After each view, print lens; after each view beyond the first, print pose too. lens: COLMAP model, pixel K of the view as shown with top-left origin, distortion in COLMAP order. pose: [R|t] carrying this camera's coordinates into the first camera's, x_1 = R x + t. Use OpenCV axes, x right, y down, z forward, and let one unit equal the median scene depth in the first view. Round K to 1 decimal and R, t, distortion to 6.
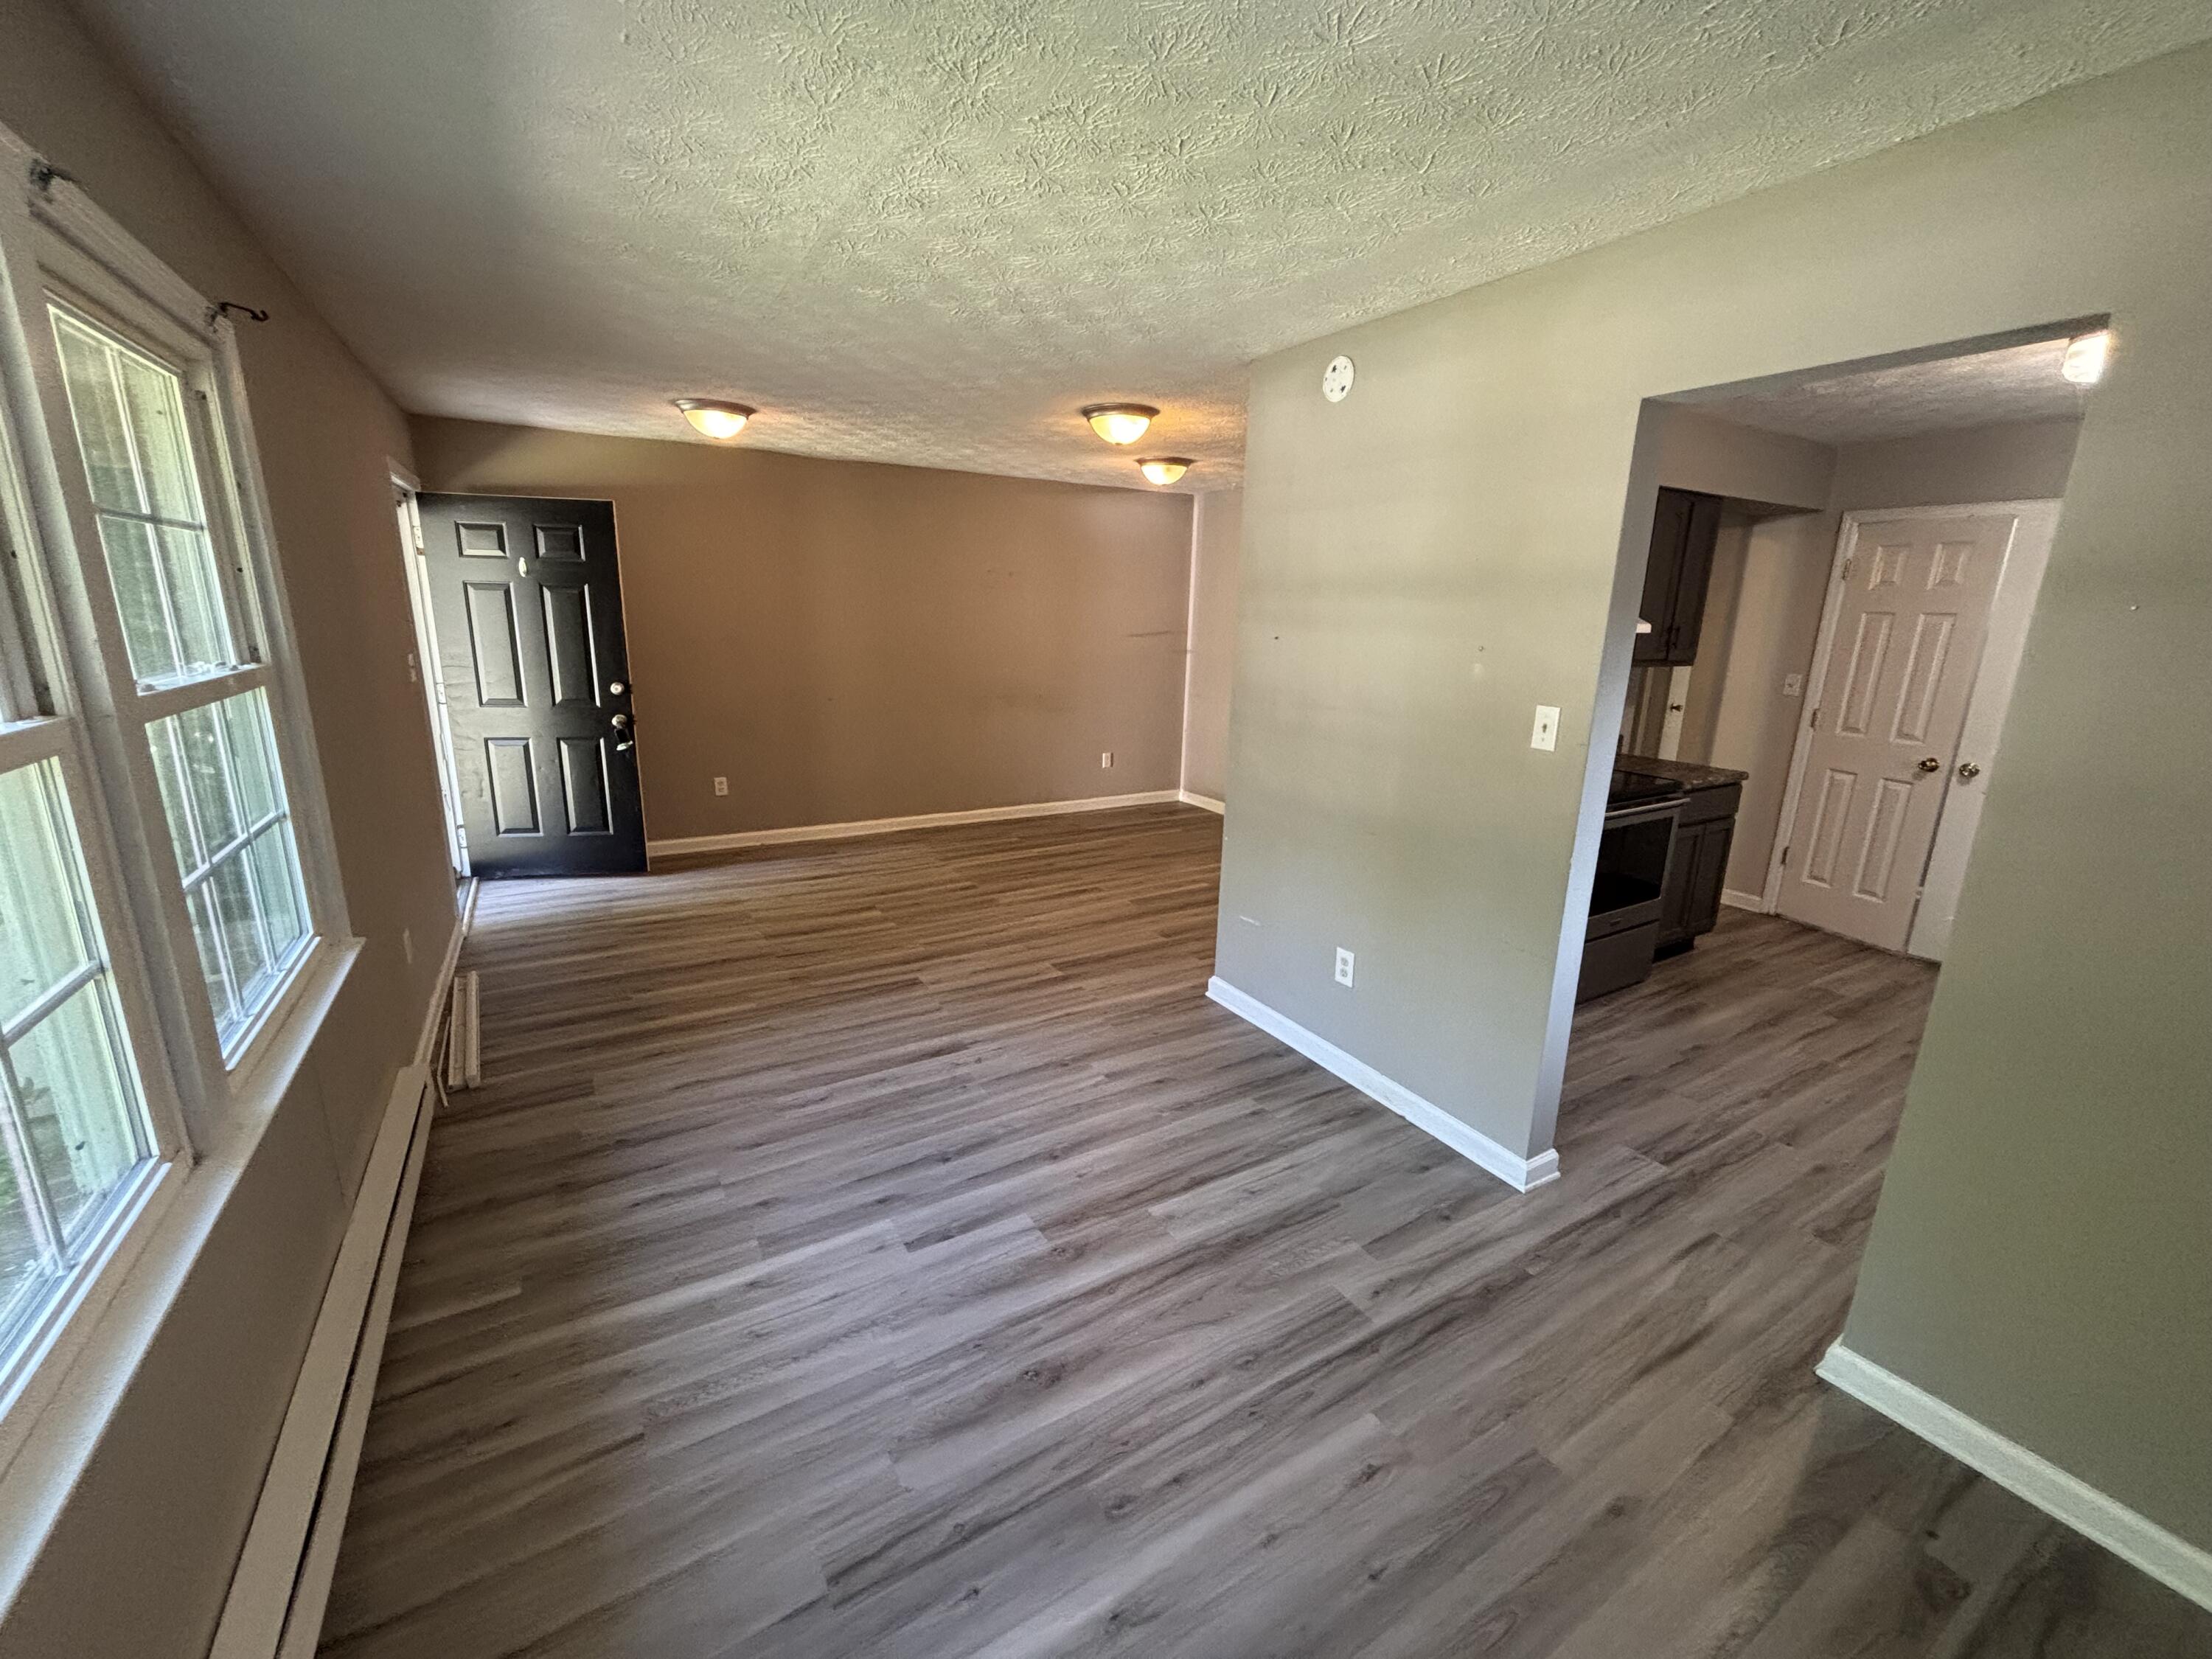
lens RADIAL K [[897.6, 0, 1106.5], [0, 897.6, 820.8], [0, 0, 1]] dist [-0.001133, 0.000085]
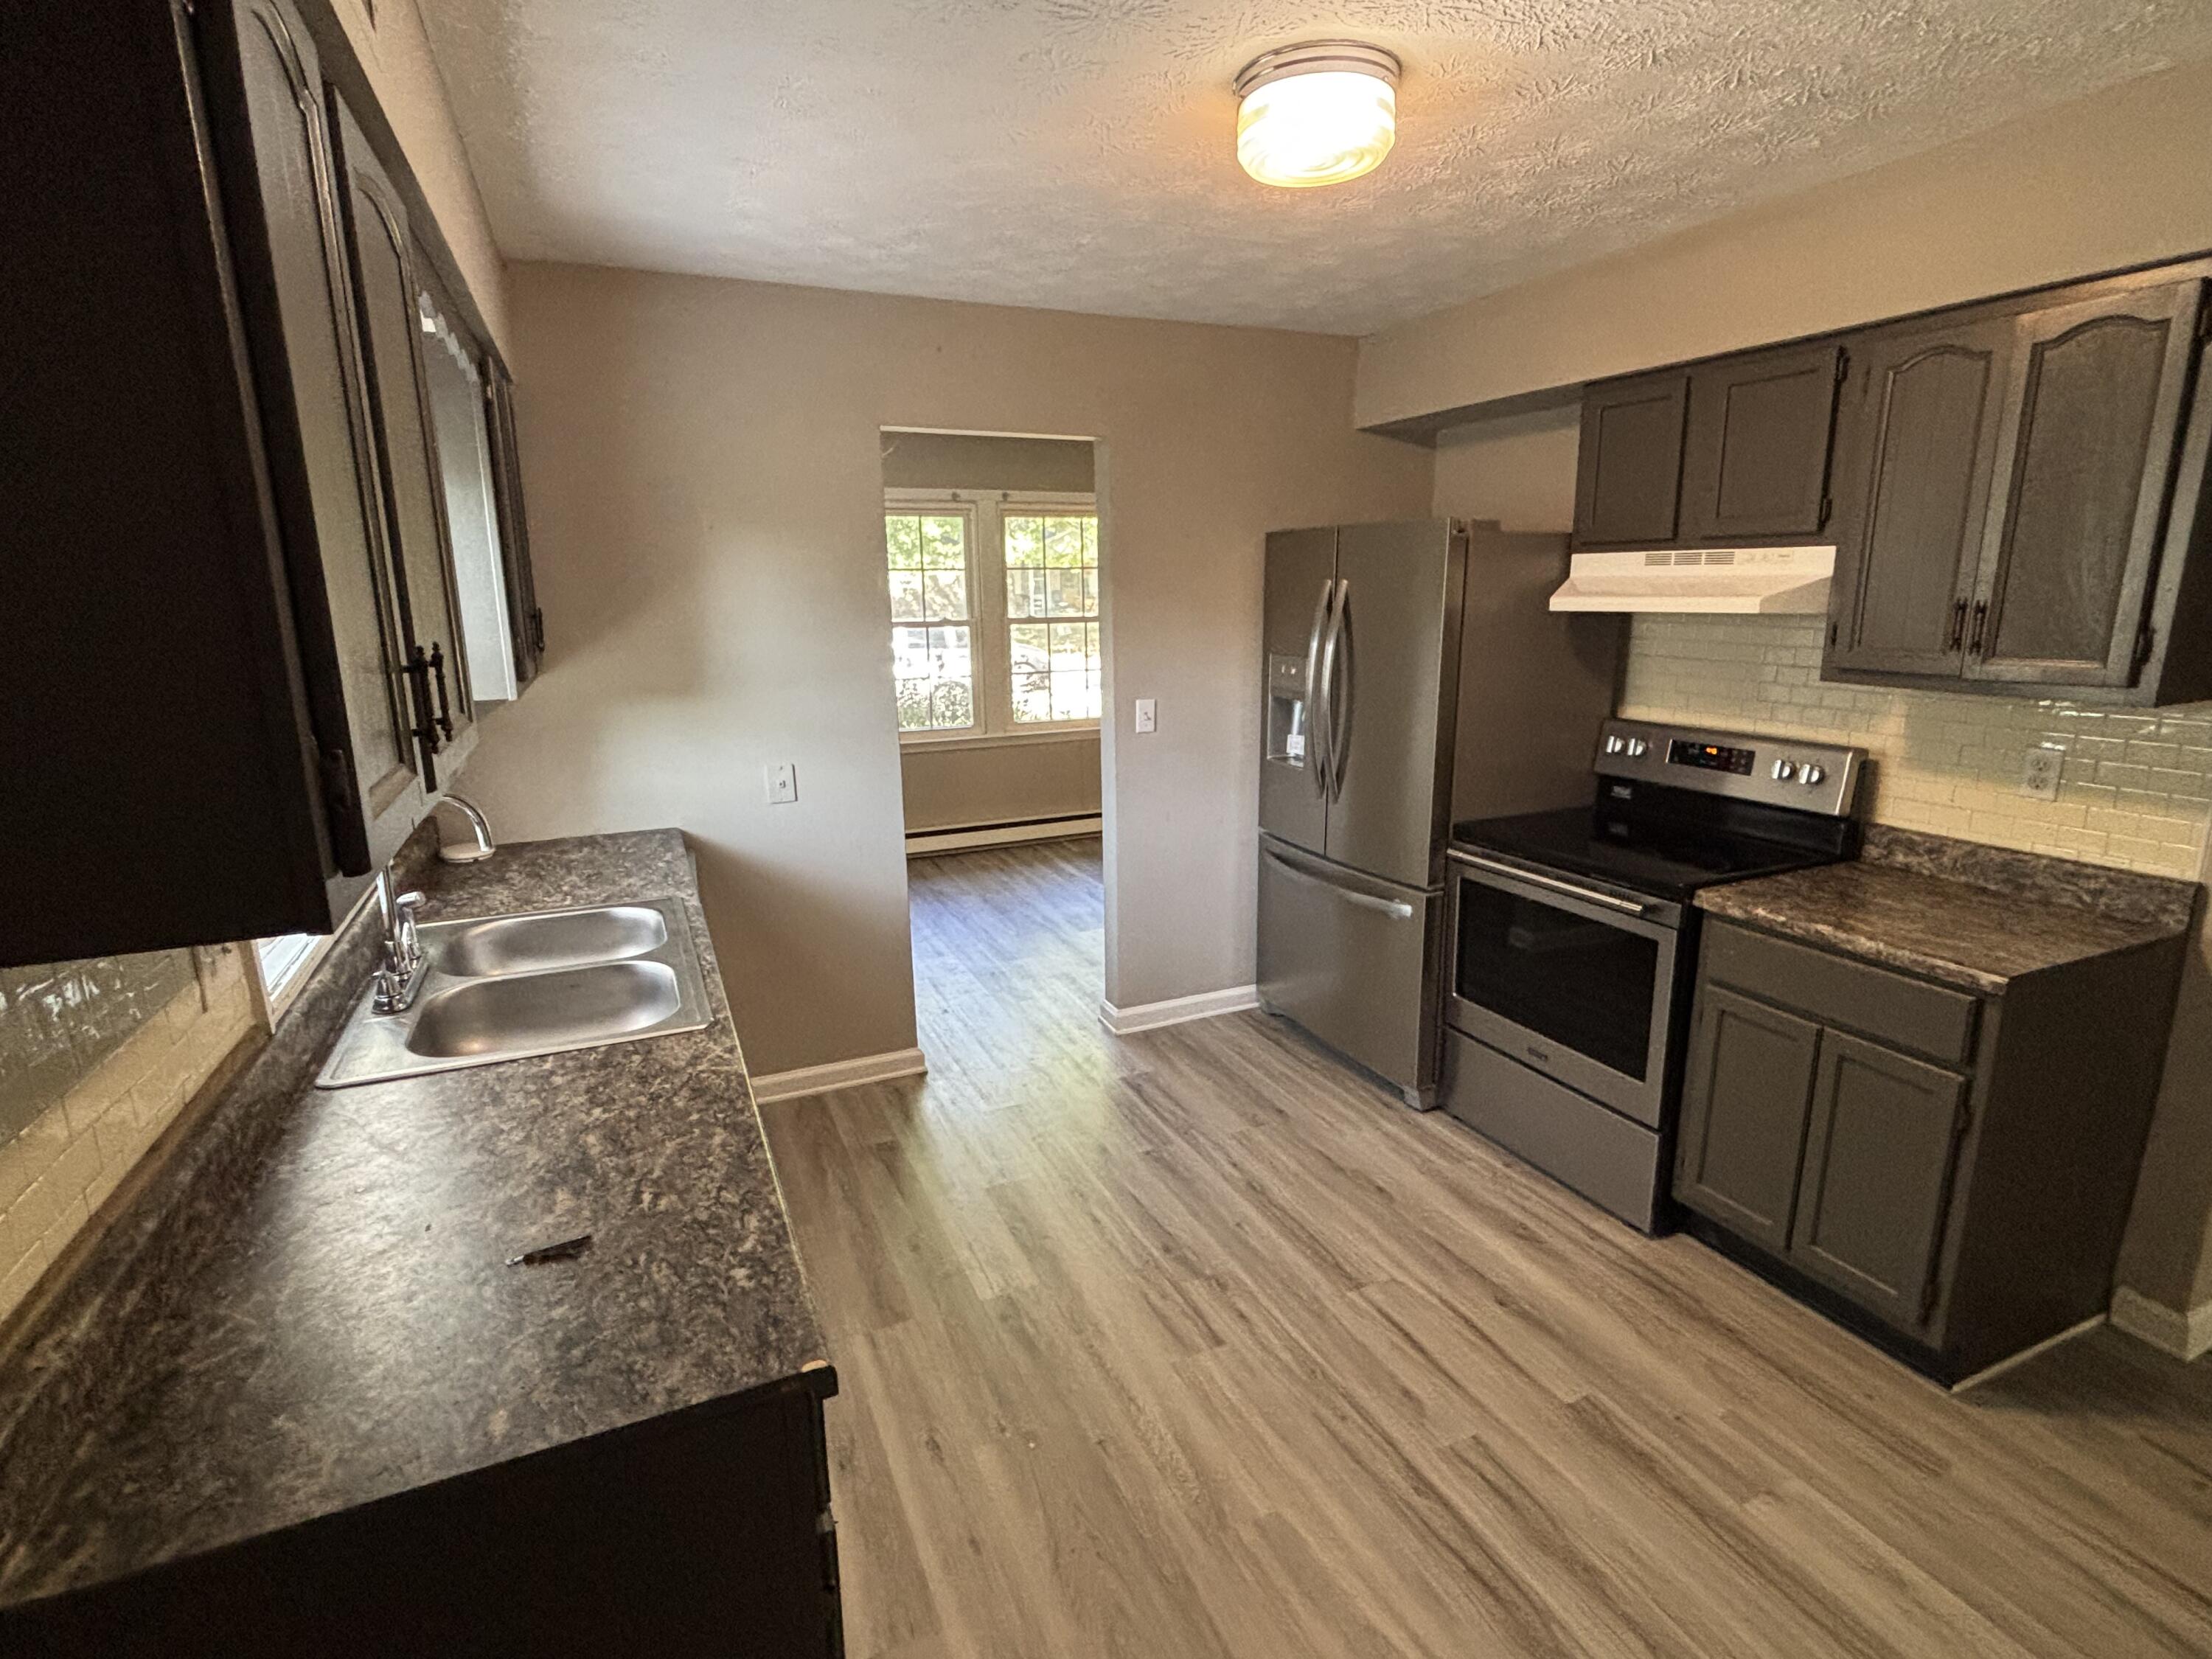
lens RADIAL K [[1070.8, 0, 1099.4], [0, 1070.8, 812.9], [0, 0, 1]] dist [-0.000706, -0.000175]
pose [[-0.123041, 0.186179, -0.974781, 1.401311], [-0.220857, 0.952474, 0.209796, -0.153249], [0.967514, 0.241101, -0.076074, 0.749735]]
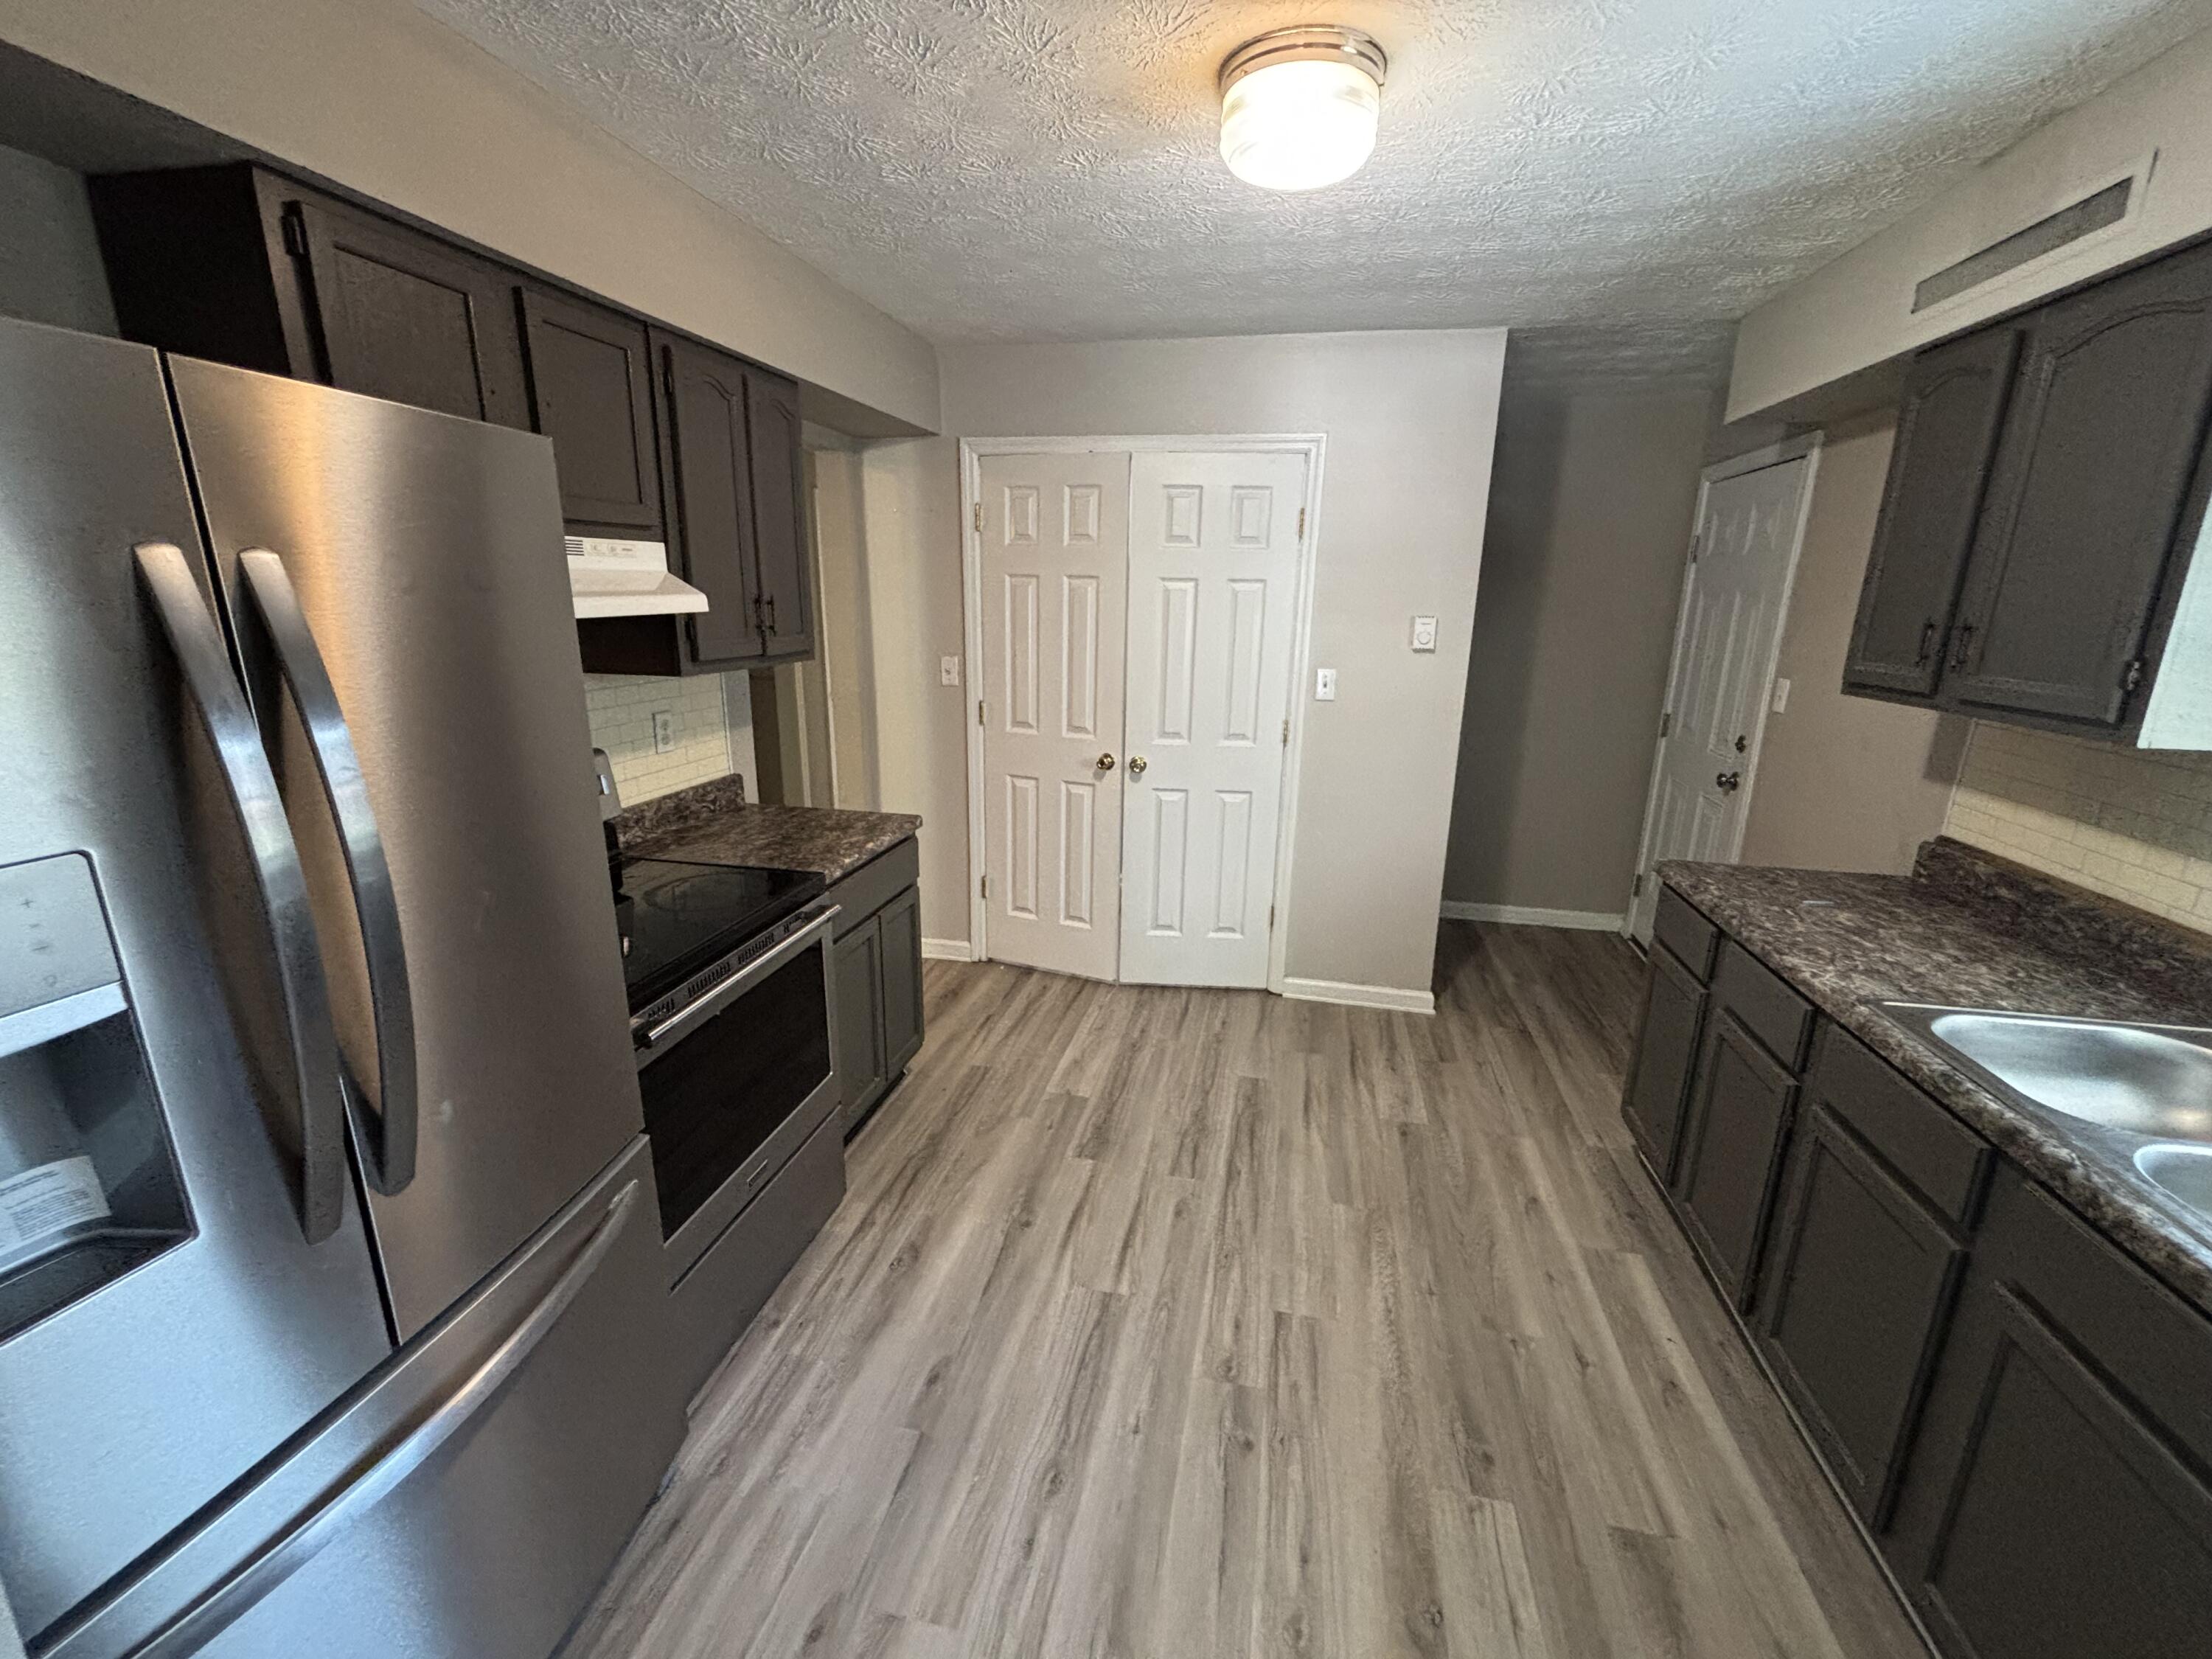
lens RADIAL K [[897.6, 0, 1106.5], [0, 897.6, 820.8], [0, 0, 1]] dist [-0.001133, 0.000085]
pose [[0.683791, -0.198207, 0.702242, 0.399744], [0.170644, 0.979151, 0.110204, -0.115944], [-0.709444, 0.044477, 0.703357, 0.509417]]
